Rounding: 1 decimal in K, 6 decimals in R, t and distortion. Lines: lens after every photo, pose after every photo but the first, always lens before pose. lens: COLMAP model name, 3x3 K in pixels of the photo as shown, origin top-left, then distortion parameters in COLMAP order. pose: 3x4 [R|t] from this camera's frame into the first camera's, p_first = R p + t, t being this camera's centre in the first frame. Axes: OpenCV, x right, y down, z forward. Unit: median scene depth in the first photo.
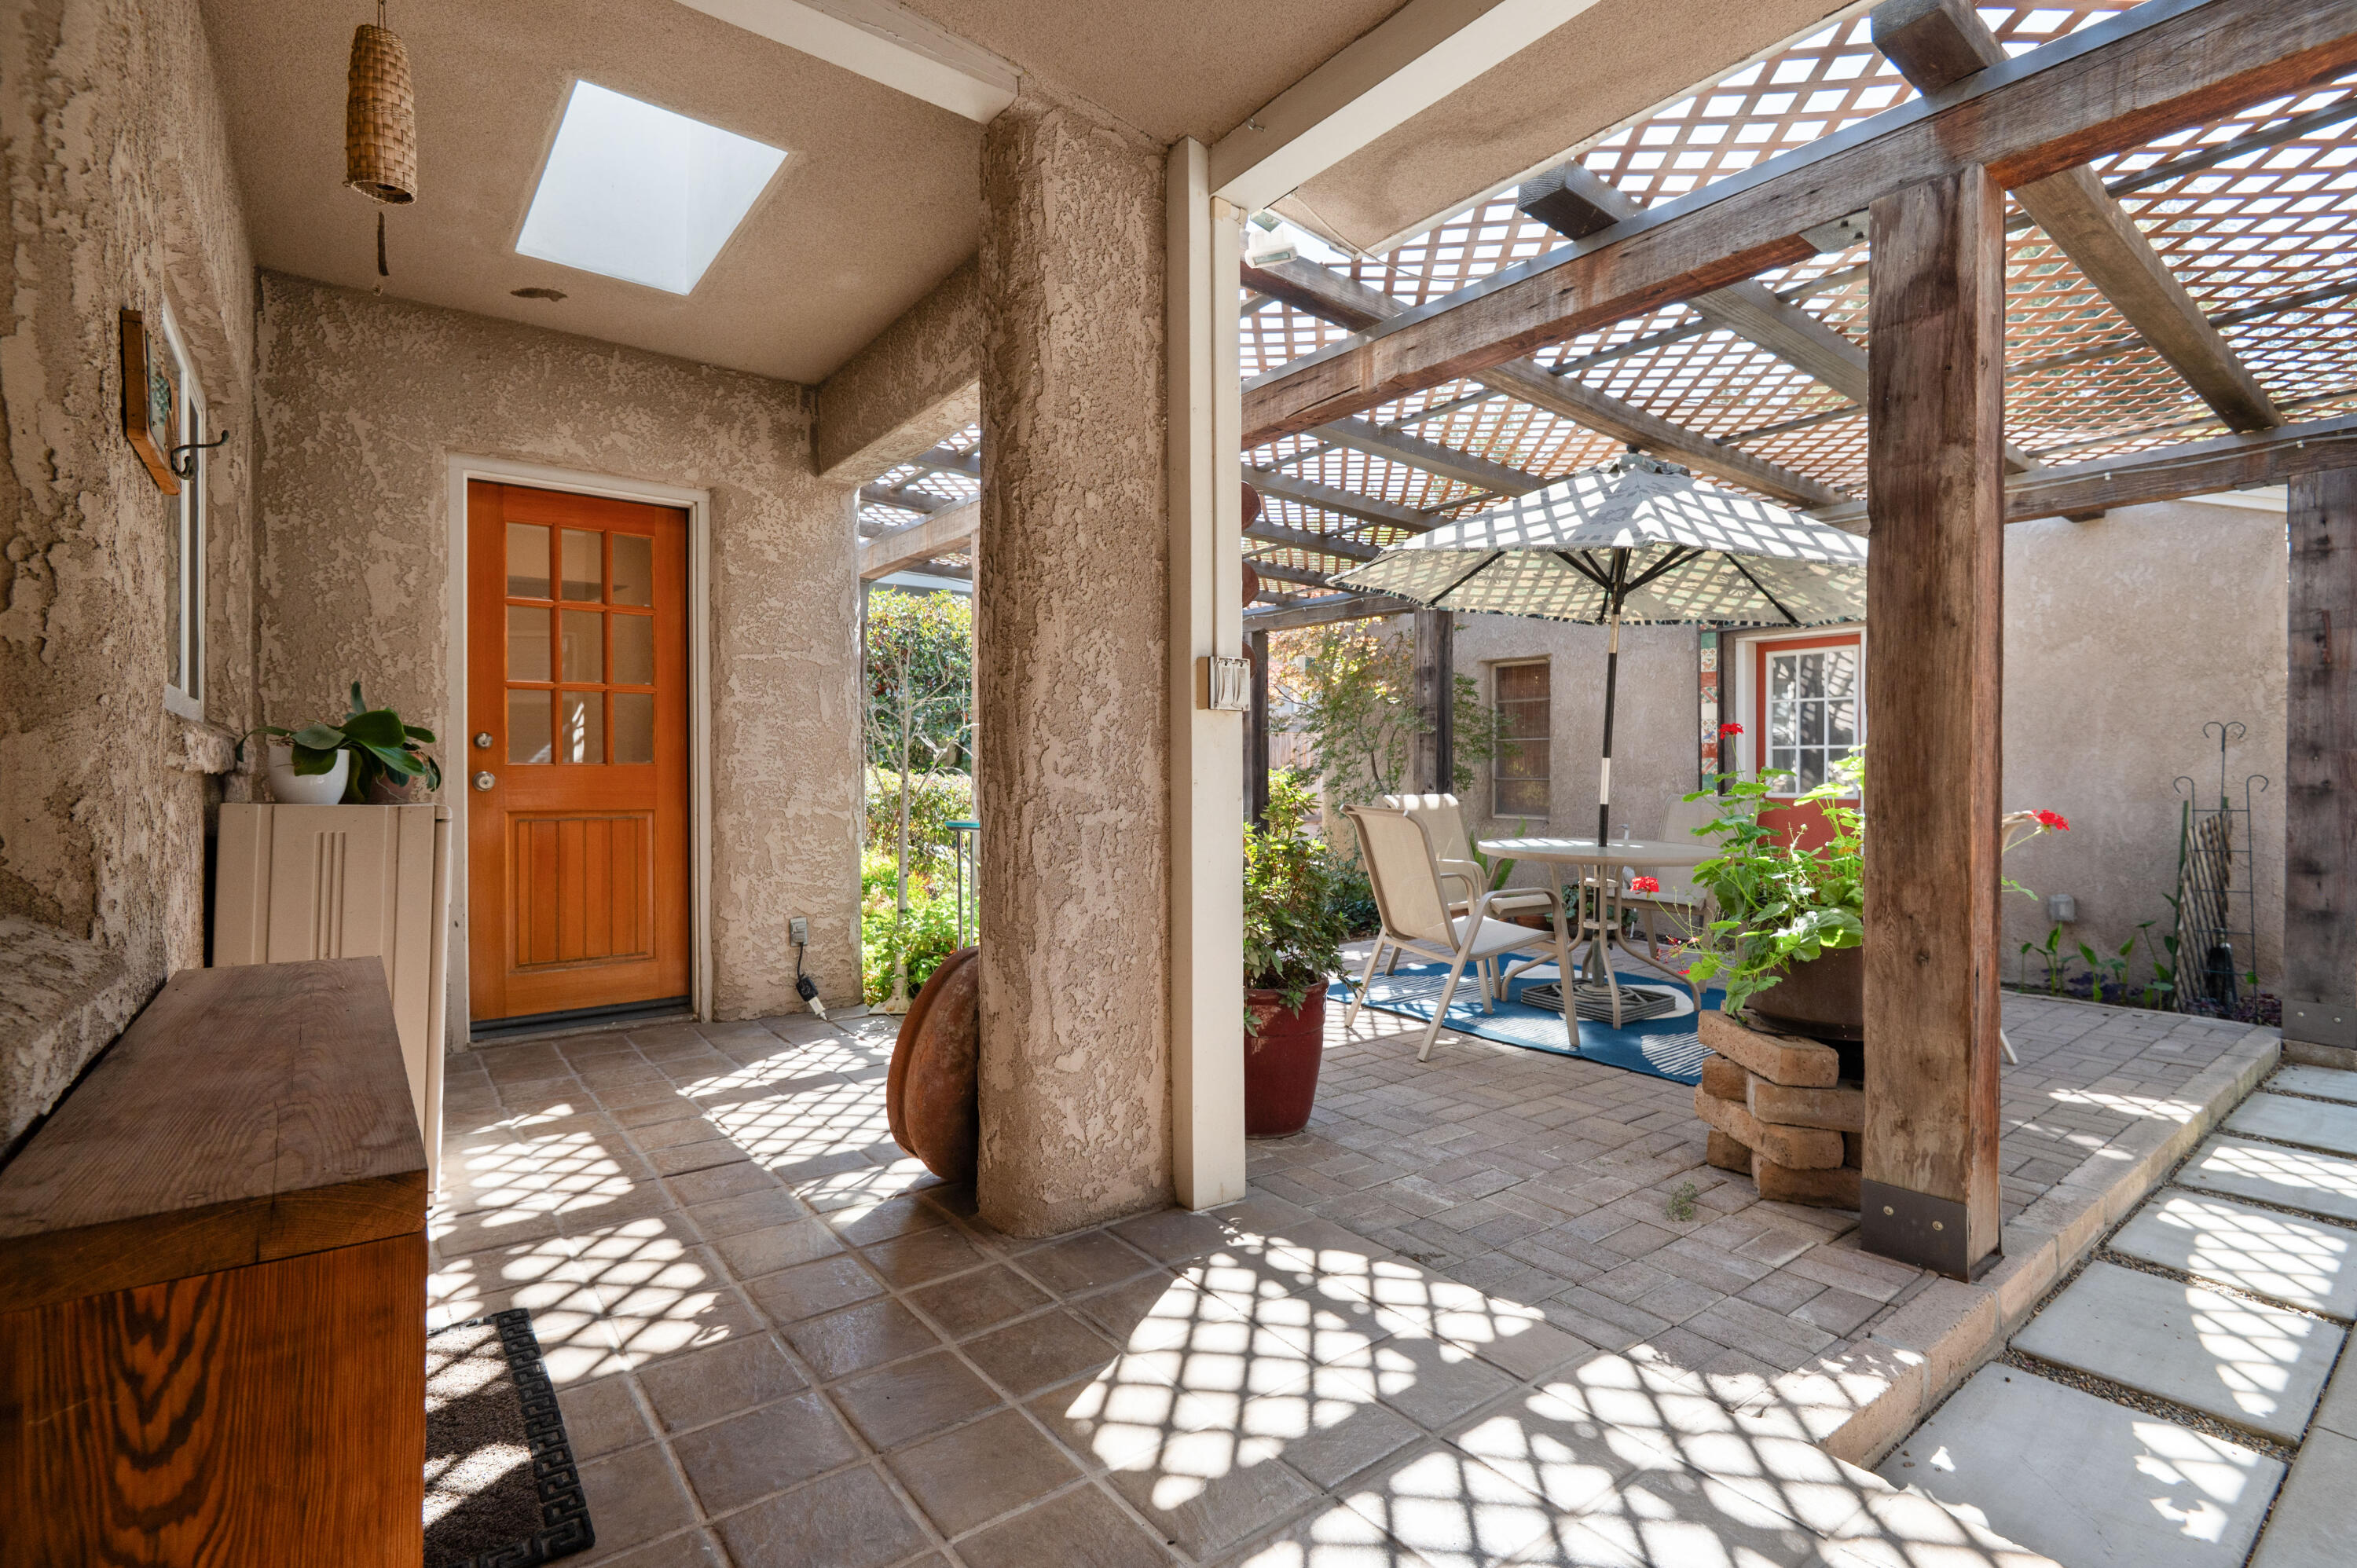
lens RADIAL K [[1086.4, 0, 1187.1], [0, 1086.4, 771.6], [0, 0, 1]] dist [0.004674, -0.005393]
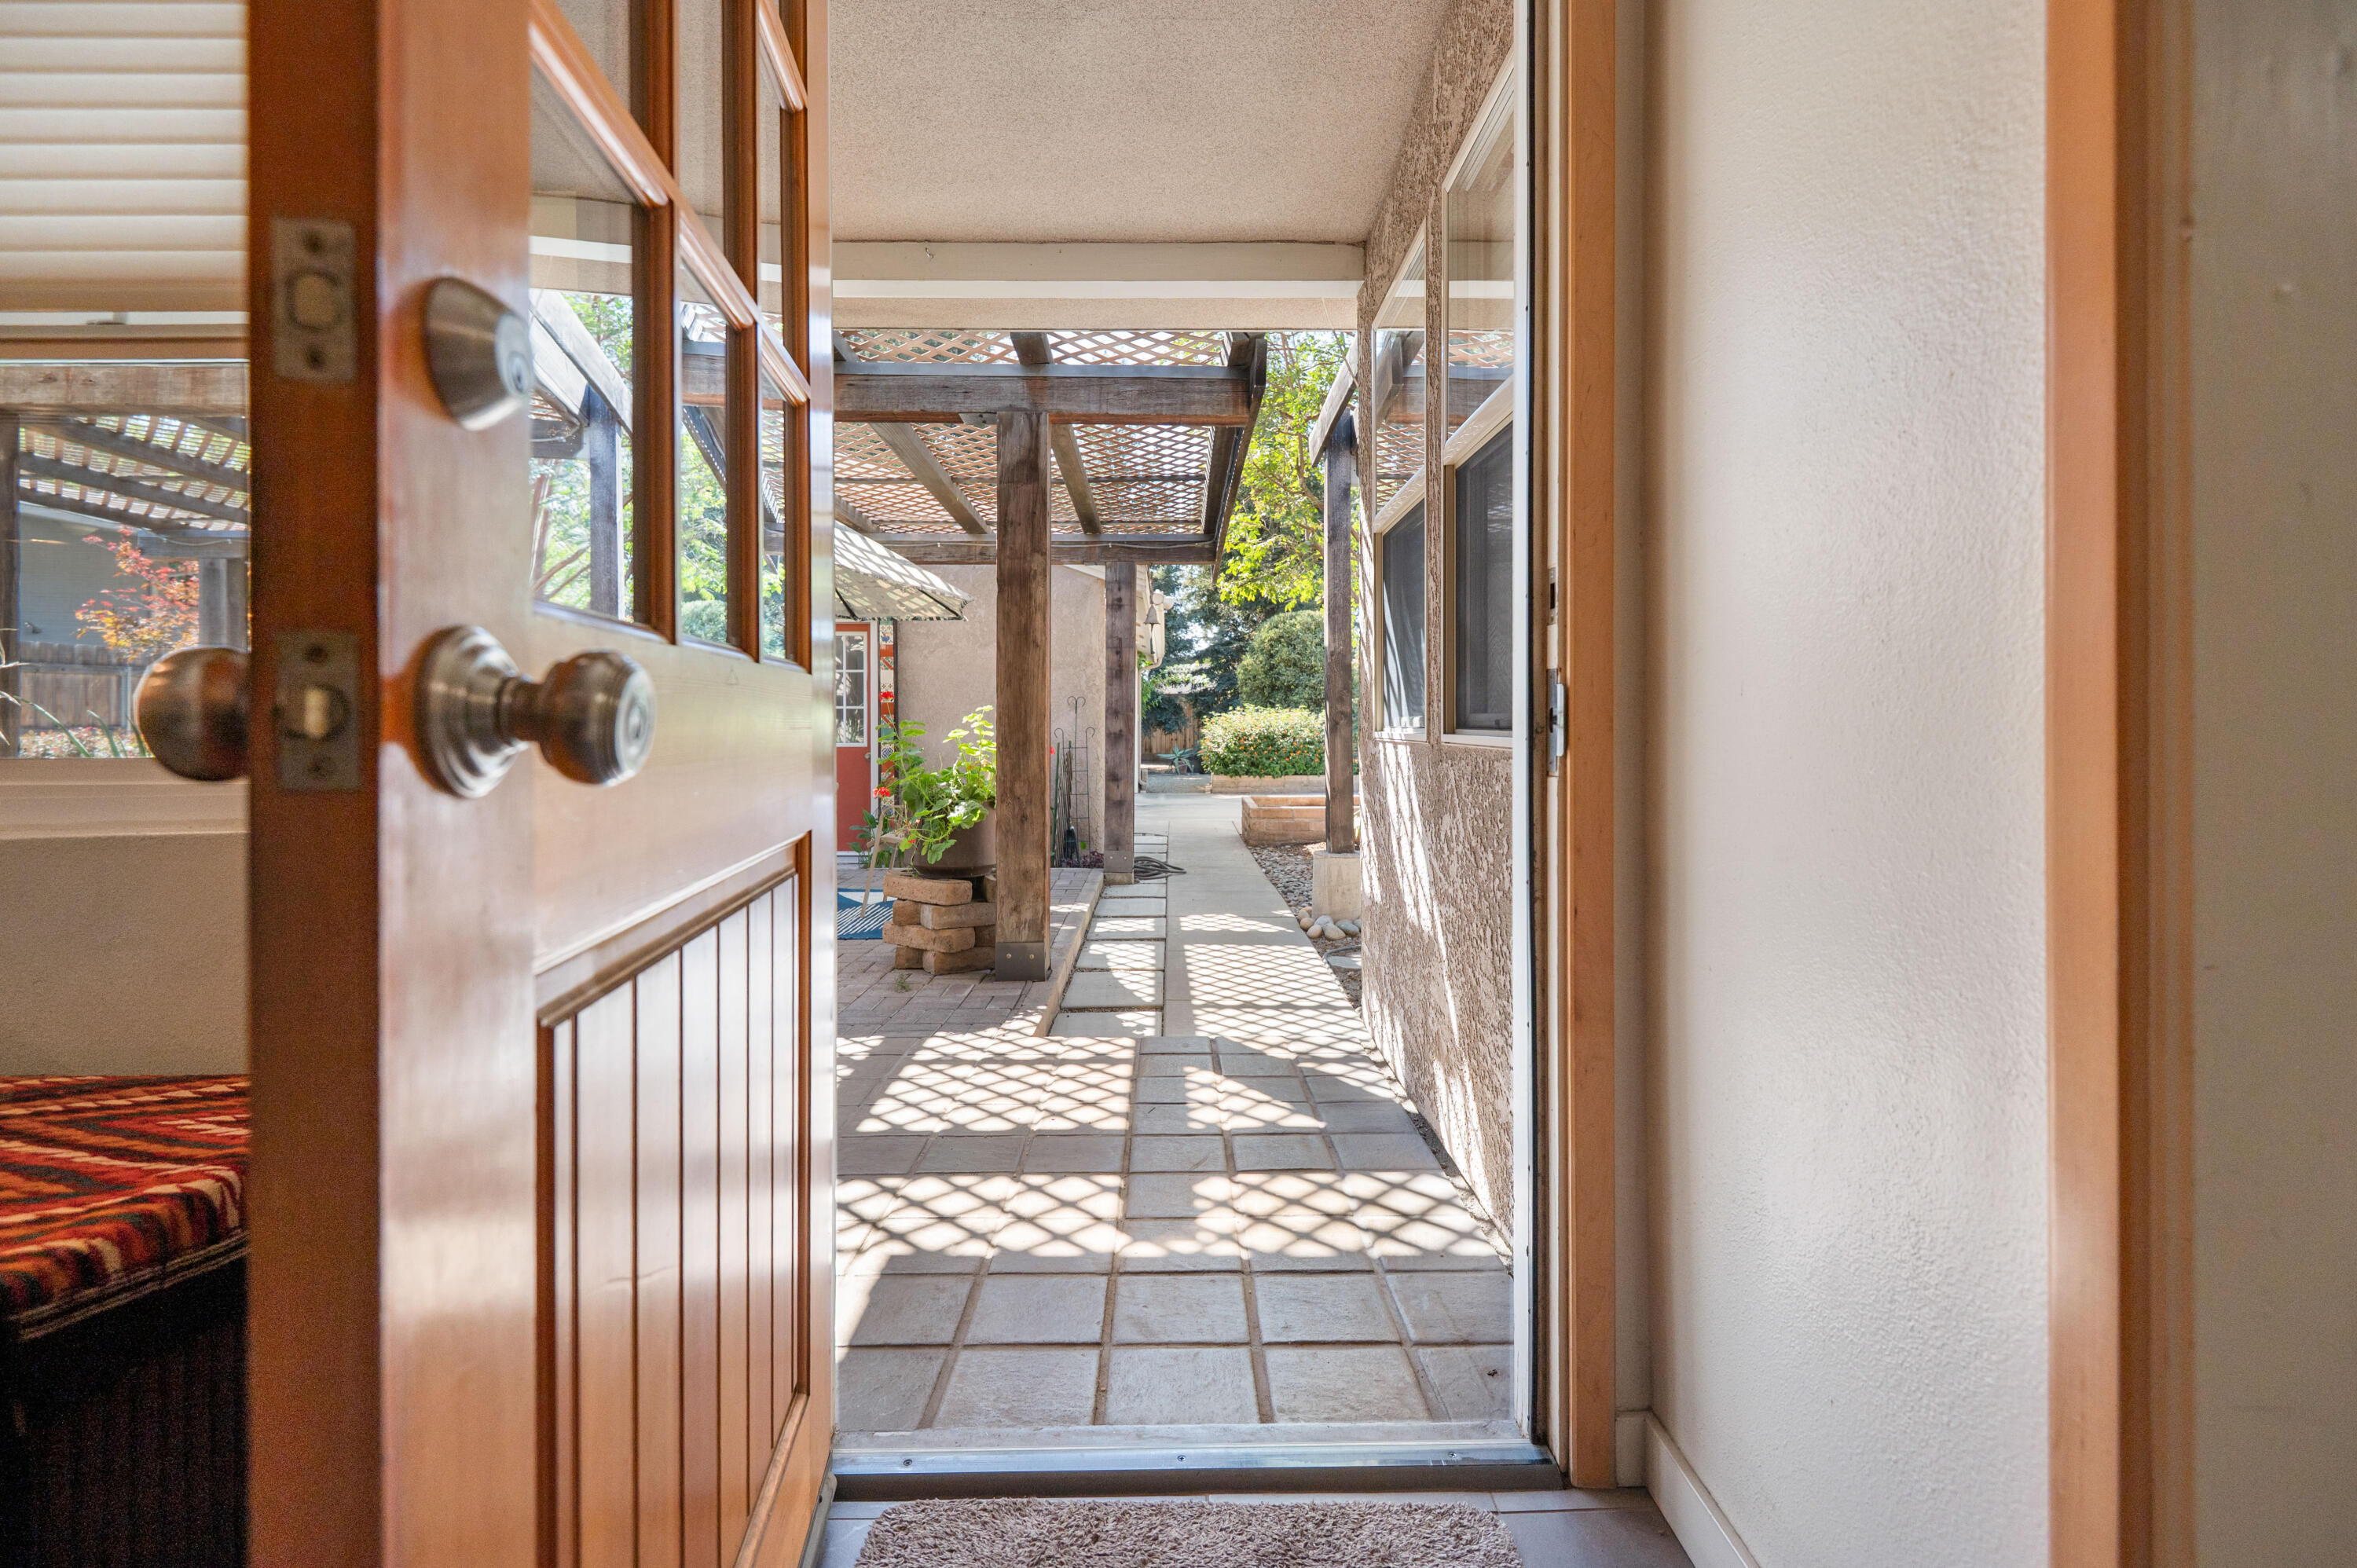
lens RADIAL K [[1086.4, 0, 1185.2], [0, 1086.4, 728.2], [0, 0, 1]] dist [0.004674, -0.005393]
pose [[0.601041, 0.000209, 0.799218, -0.605246], [0.000693, 0.999999, -0.000784, 0.011637], [-0.799218, 0.001025, 0.601040, -0.332841]]
